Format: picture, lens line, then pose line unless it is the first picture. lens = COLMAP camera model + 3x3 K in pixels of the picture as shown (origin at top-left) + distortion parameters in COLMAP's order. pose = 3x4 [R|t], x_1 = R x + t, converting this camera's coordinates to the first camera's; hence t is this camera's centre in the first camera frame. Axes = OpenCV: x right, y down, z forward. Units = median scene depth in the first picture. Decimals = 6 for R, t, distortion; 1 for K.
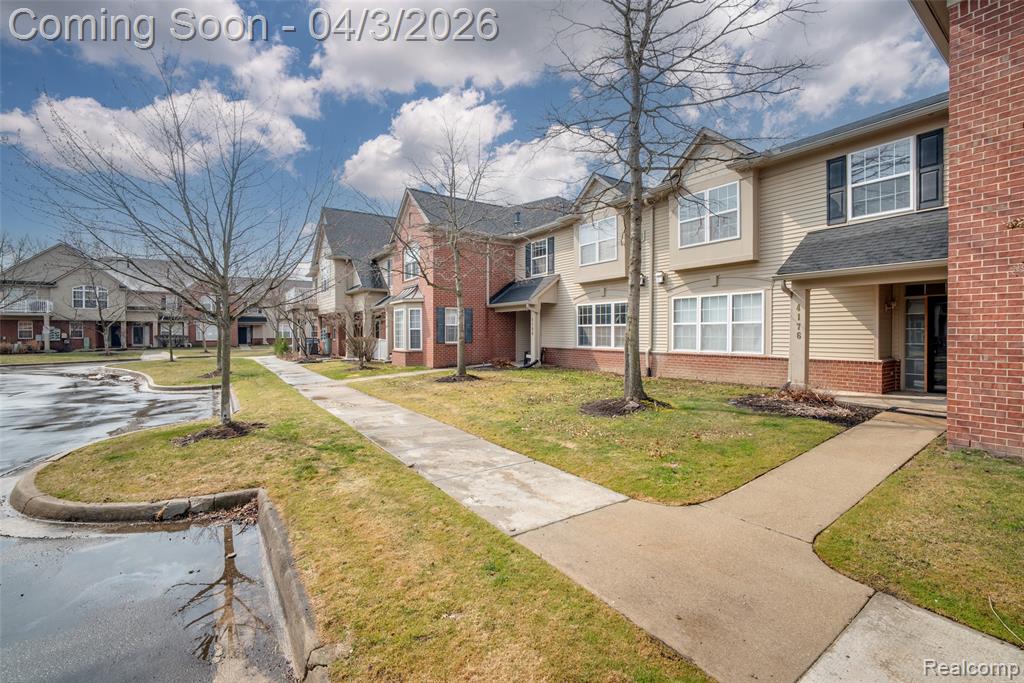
lens RADIAL K [[432.0, 0, 513.5], [0, 432.0, 336.2], [0, 0, 1]] dist [-0.017095, 0.000054]
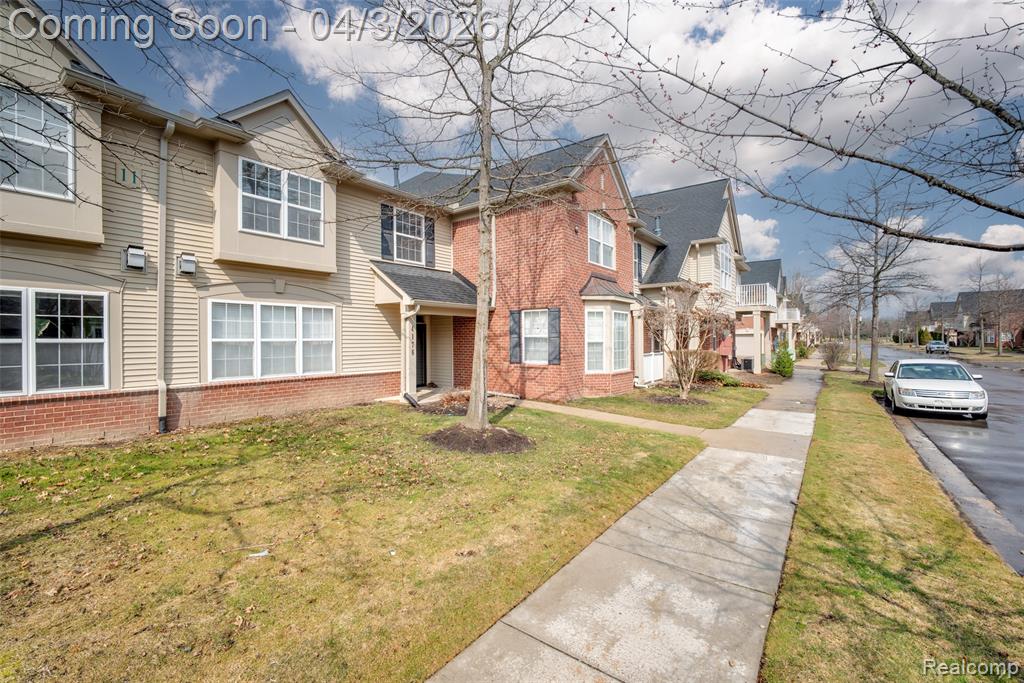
lens RADIAL K [[432.0, 0, 513.1], [0, 432.0, 340.7], [0, 0, 1]] dist [-0.017095, 0.000054]
pose [[-0.309444, 0.001602, 0.950916, -0.431971], [0.016035, 0.999865, 0.003534, -0.025682], [-0.950782, 0.016341, -0.309428, 0.867929]]
